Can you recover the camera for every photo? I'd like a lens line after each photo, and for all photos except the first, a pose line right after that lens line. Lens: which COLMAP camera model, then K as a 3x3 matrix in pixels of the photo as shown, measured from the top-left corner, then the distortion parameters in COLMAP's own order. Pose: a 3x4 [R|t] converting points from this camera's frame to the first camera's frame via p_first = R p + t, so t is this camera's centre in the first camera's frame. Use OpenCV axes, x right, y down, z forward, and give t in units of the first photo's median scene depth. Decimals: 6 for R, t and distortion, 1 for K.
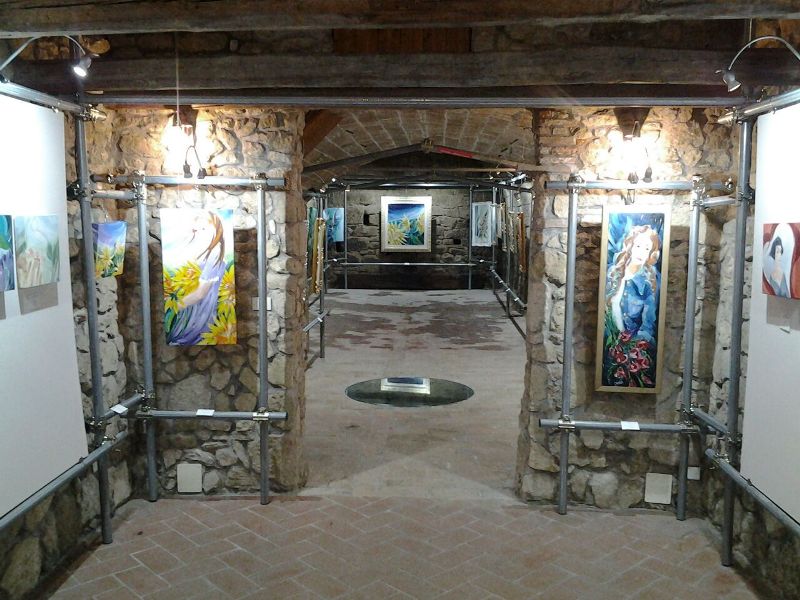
lens RADIAL K [[741.5, 0, 400.2], [0, 741.5, 298.4], [0, 0, 1]] dist [-0.007159, 0.000000]
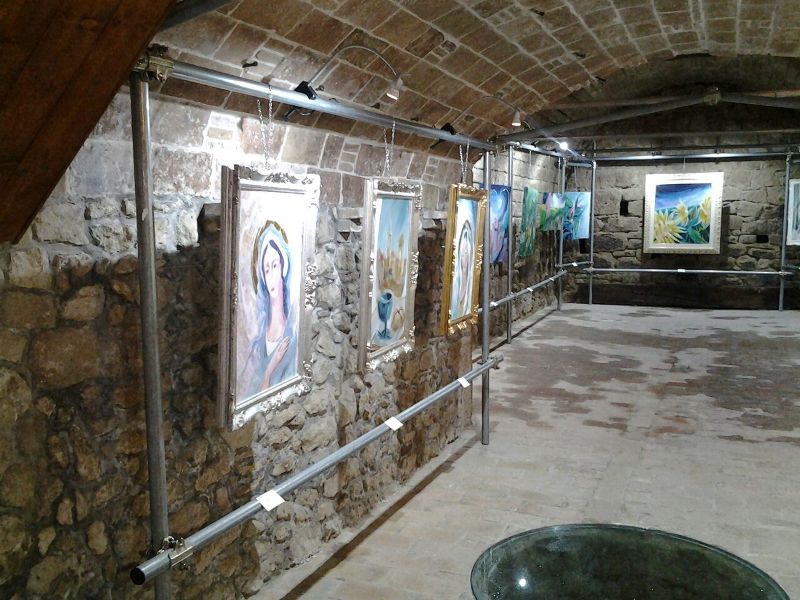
lens RADIAL K [[741.5, 0, 400.6], [0, 741.5, 308.3], [0, 0, 1]] dist [-0.007159, 0.000000]
pose [[0.929943, 0.032649, -0.366252, 0.019687], [-0.028196, 0.999449, 0.017504, -0.016131], [0.366622, -0.005951, 0.930351, 0.258105]]
